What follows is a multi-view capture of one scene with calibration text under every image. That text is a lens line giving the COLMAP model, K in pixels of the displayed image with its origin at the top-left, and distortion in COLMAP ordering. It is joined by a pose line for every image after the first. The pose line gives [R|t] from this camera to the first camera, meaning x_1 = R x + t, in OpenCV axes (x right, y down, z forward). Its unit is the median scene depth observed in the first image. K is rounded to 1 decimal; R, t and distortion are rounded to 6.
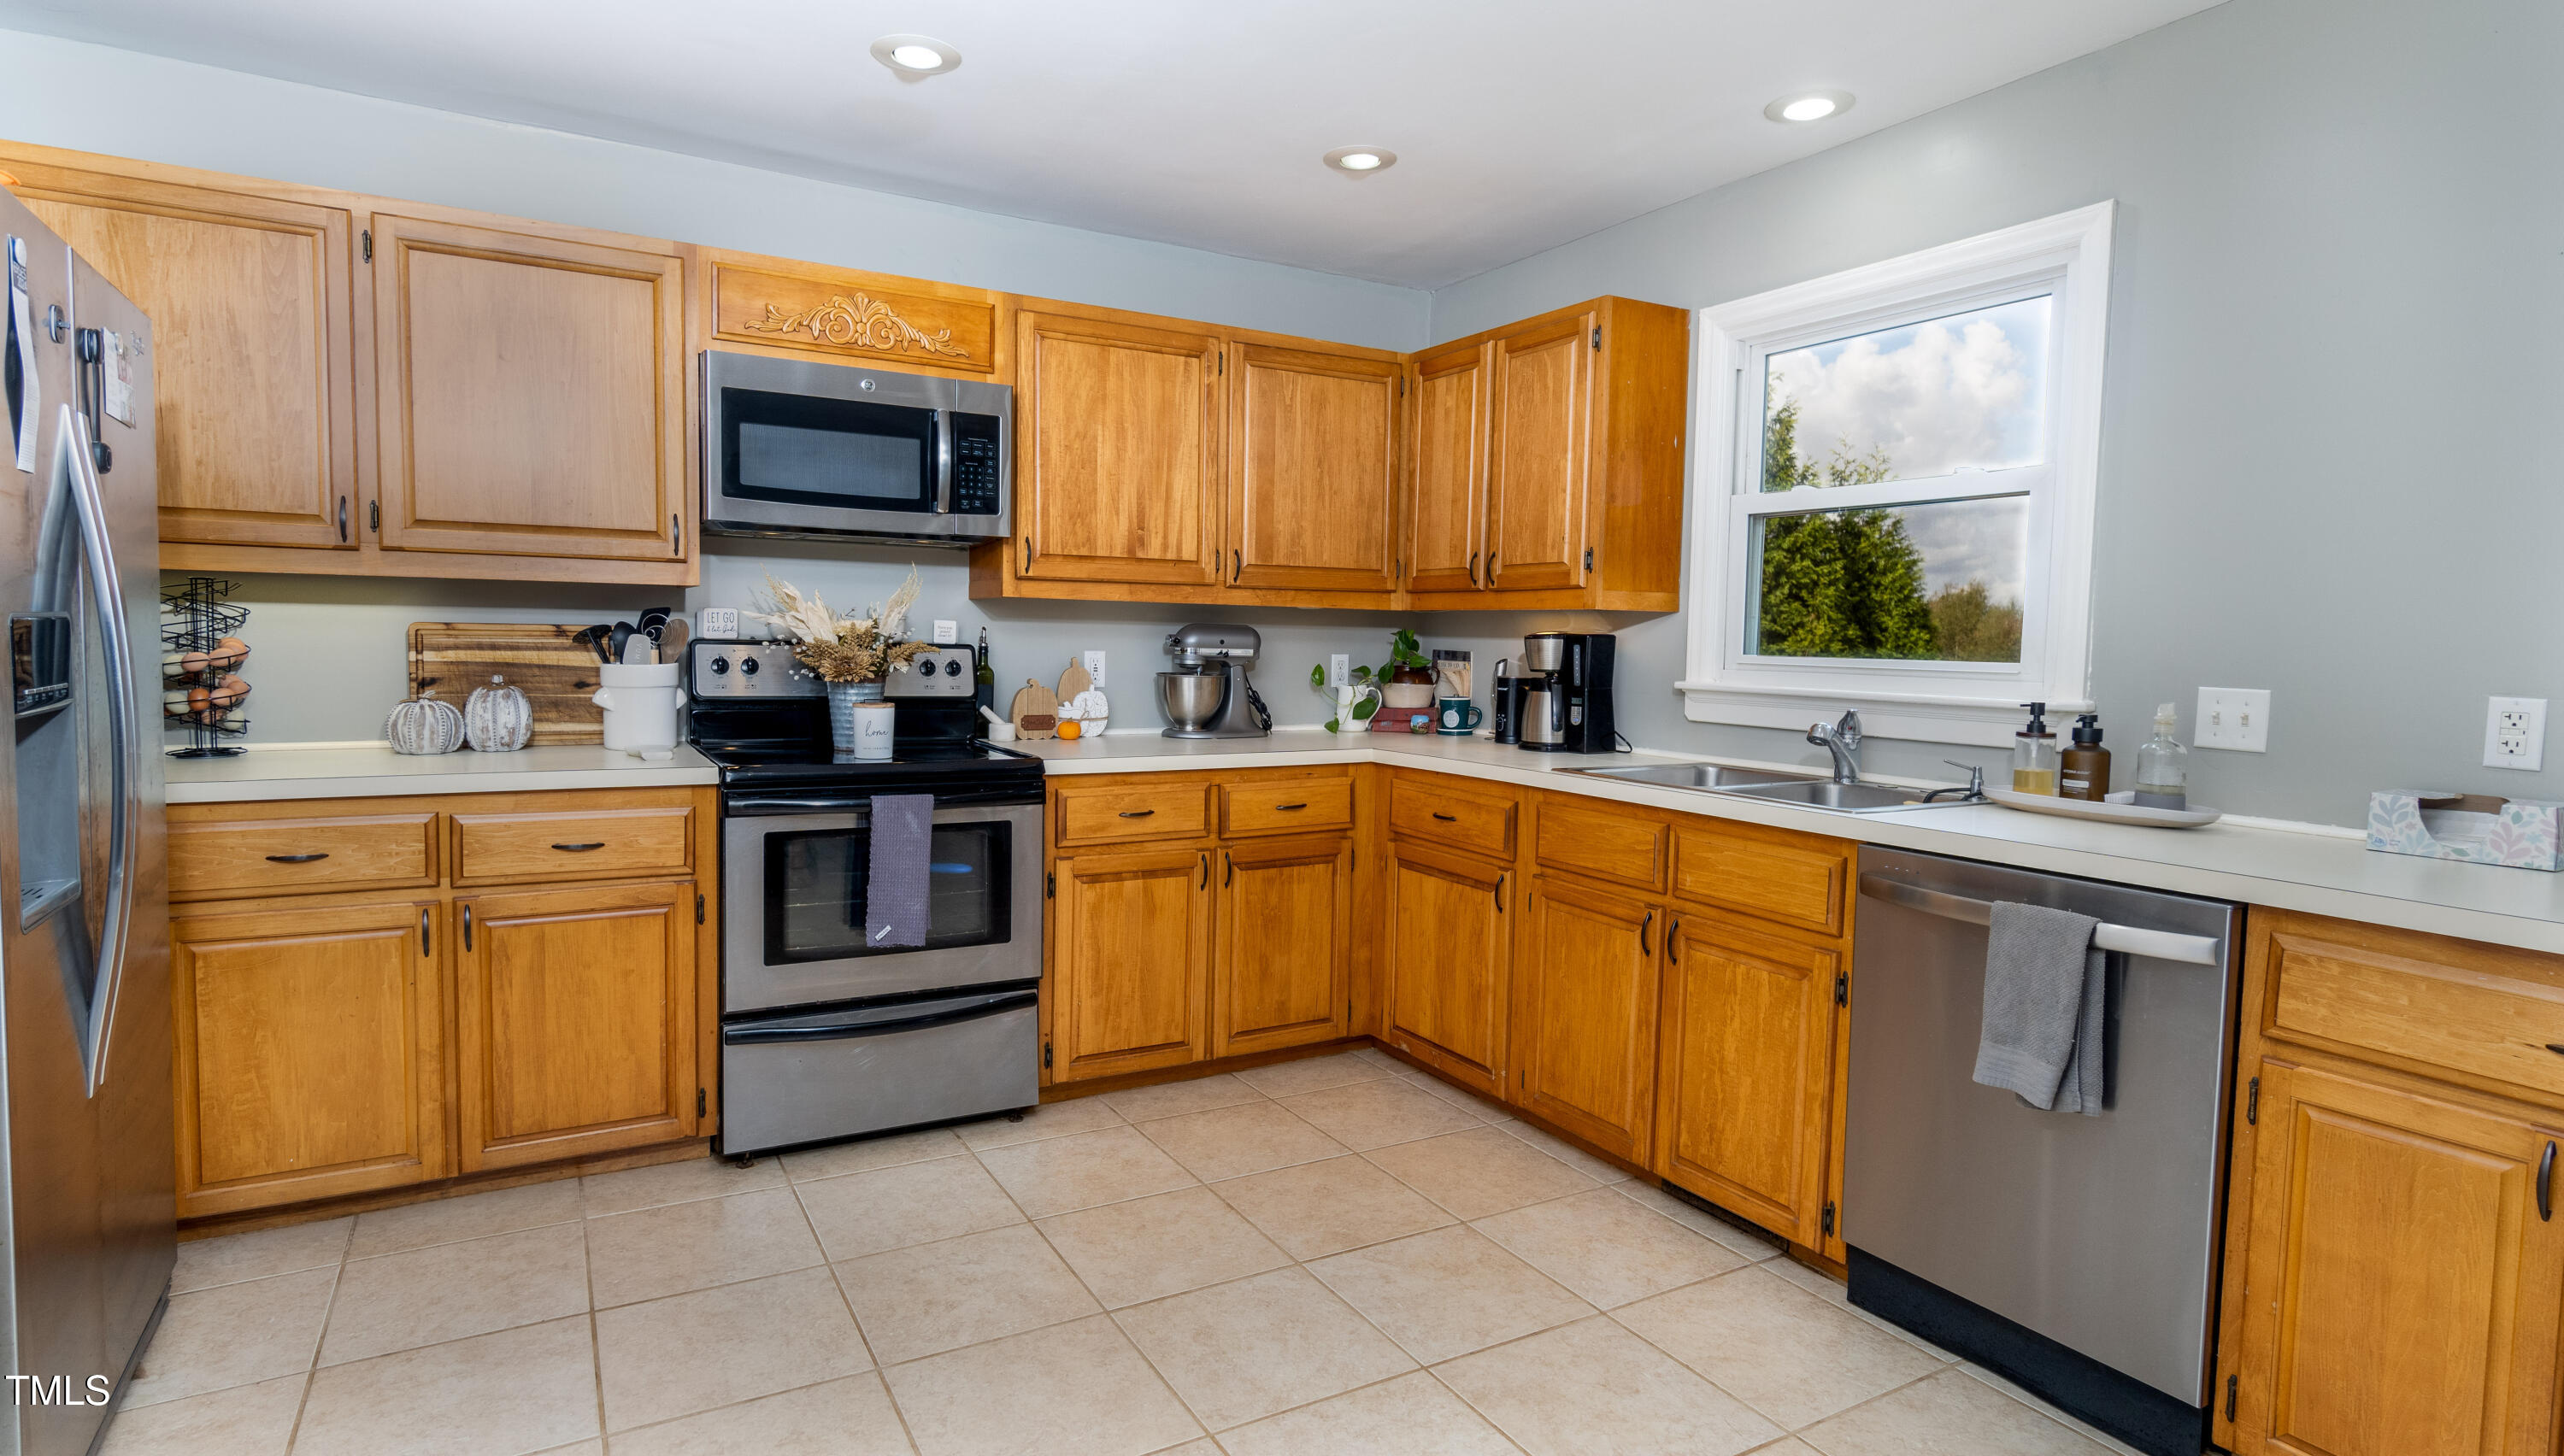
lens RADIAL K [[1302.5, 0, 1282.0], [0, 1302.5, 728.0], [0, 0, 1]] dist [0.002170, 0.000814]
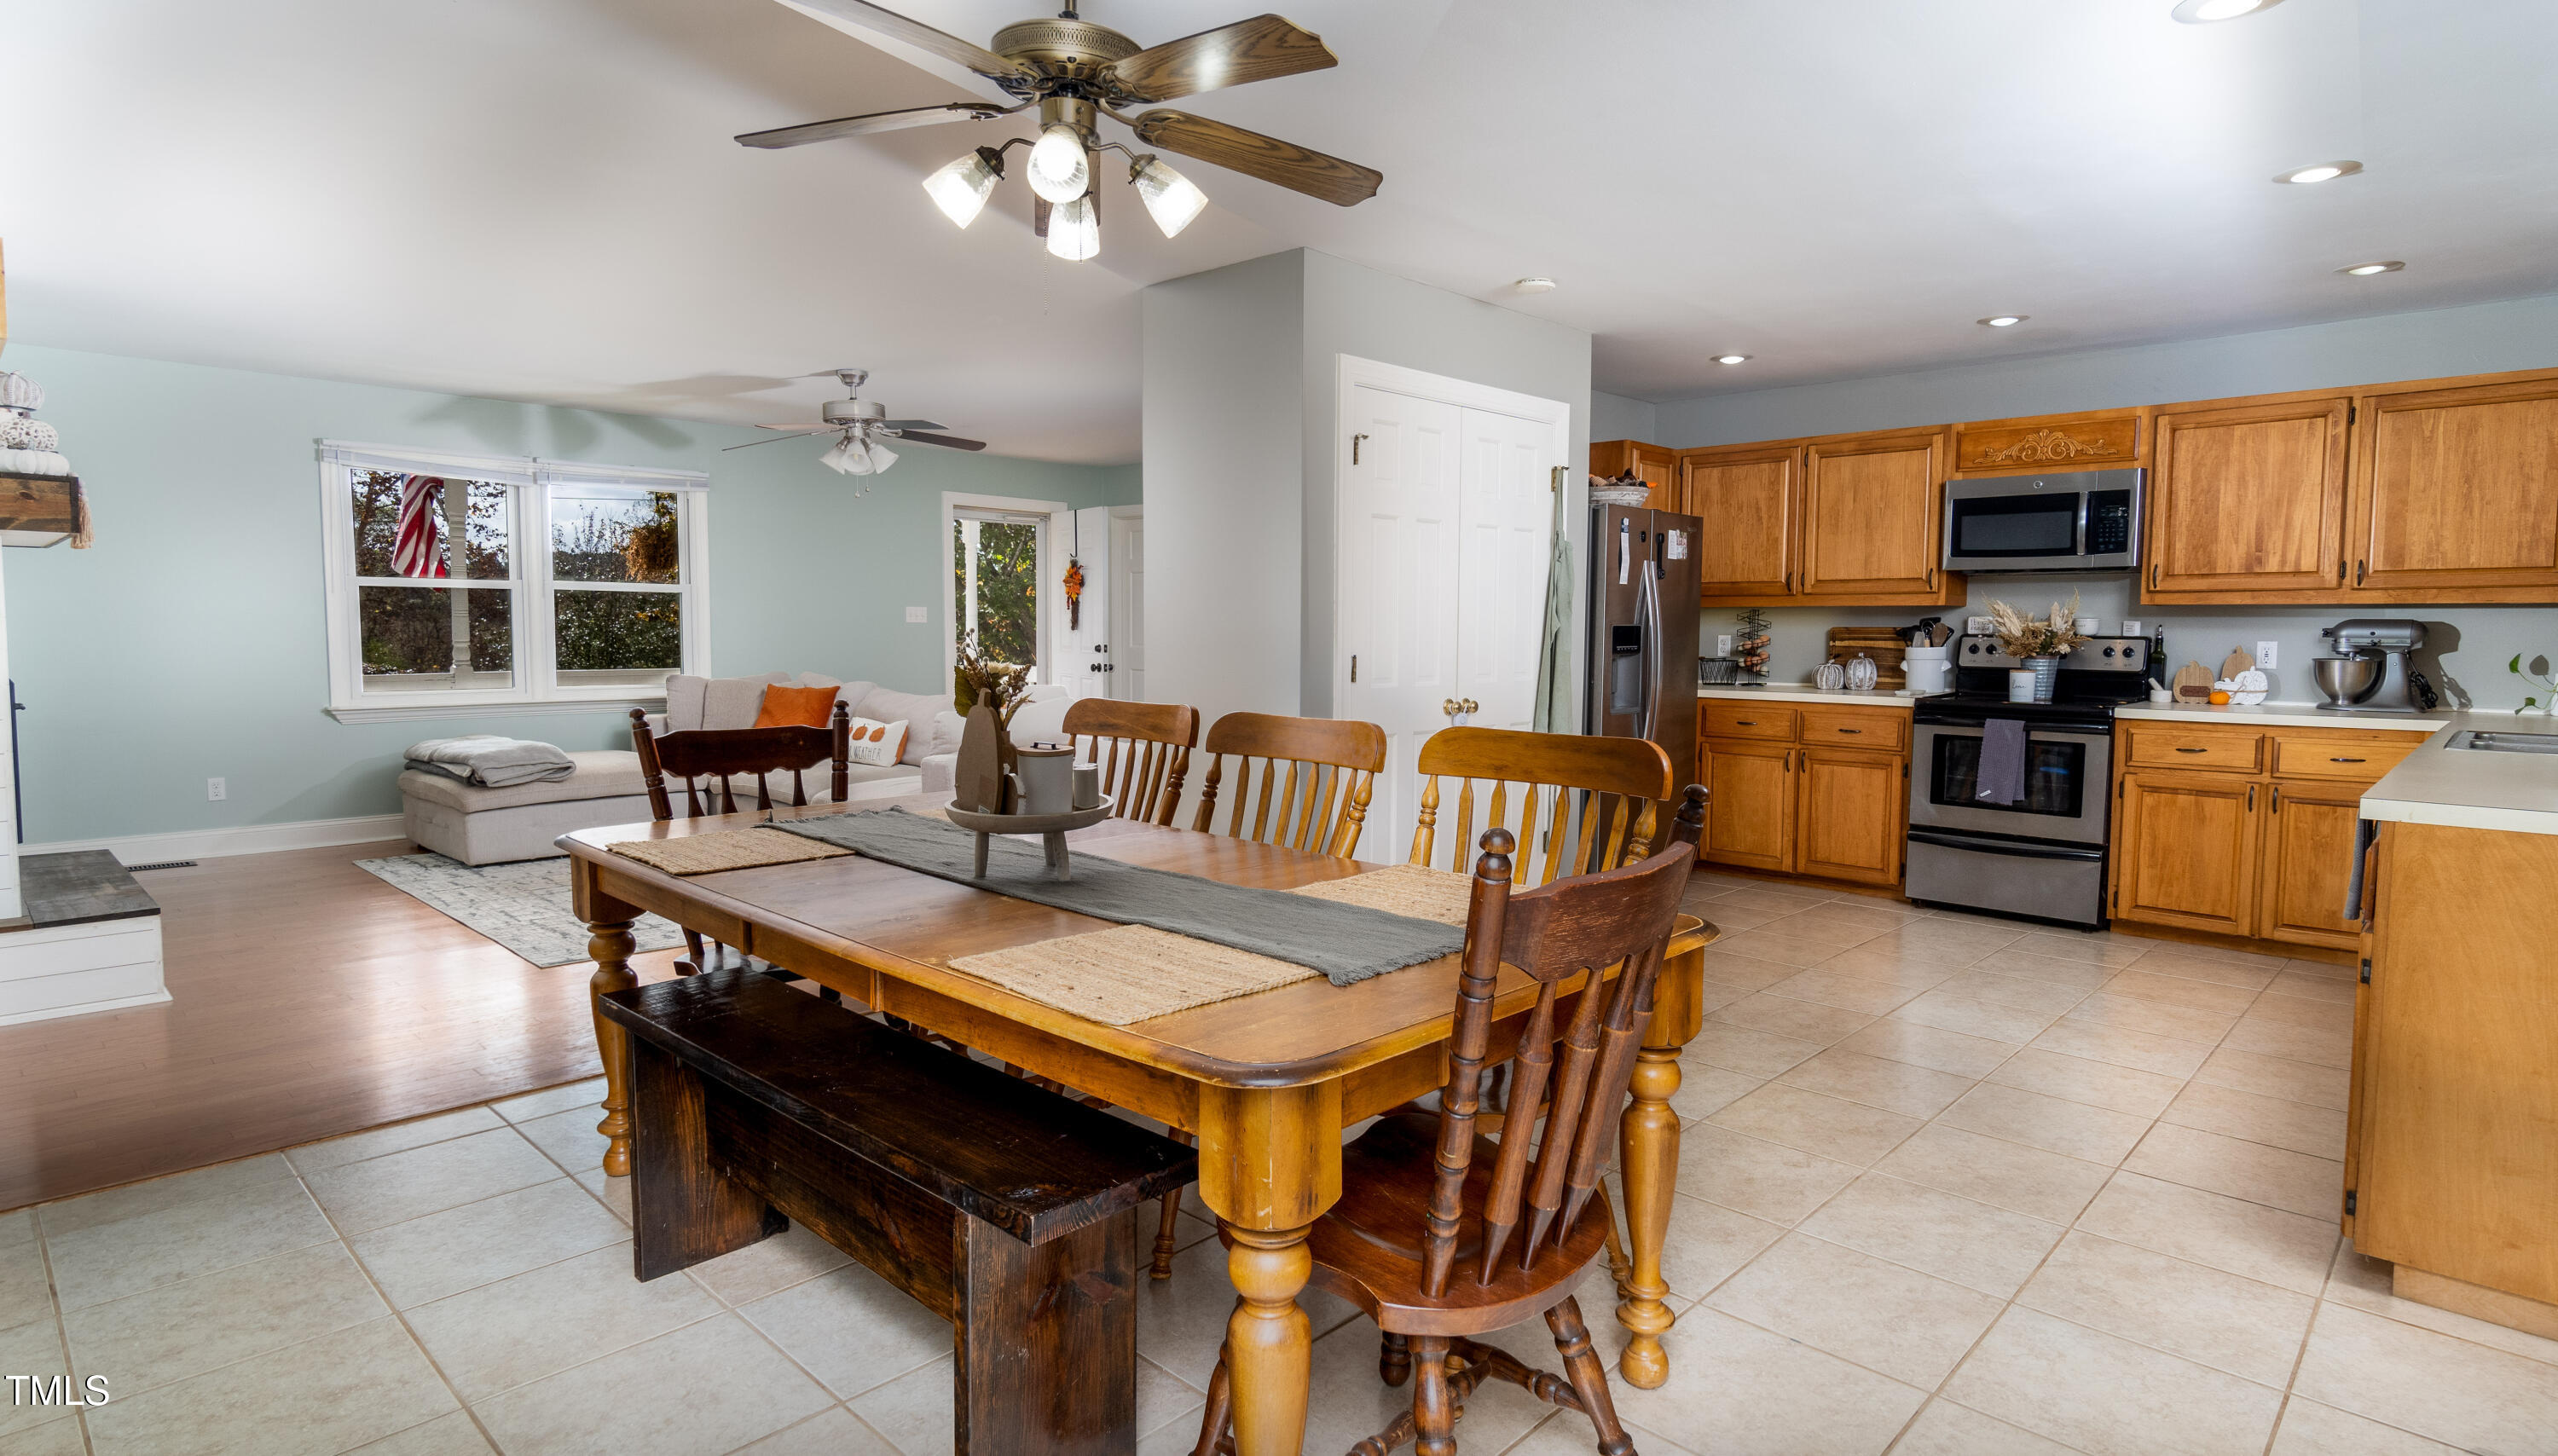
lens RADIAL K [[1299.4, 0, 1279.0], [0, 1299.4, 728.0], [0, 0, 1]] dist [0.002170, 0.000814]
pose [[0.286965, 0.058571, -0.956149, 0.990716], [-0.068576, 0.996824, 0.040482, 0.052266], [0.955483, 0.053952, 0.290071, -0.406544]]
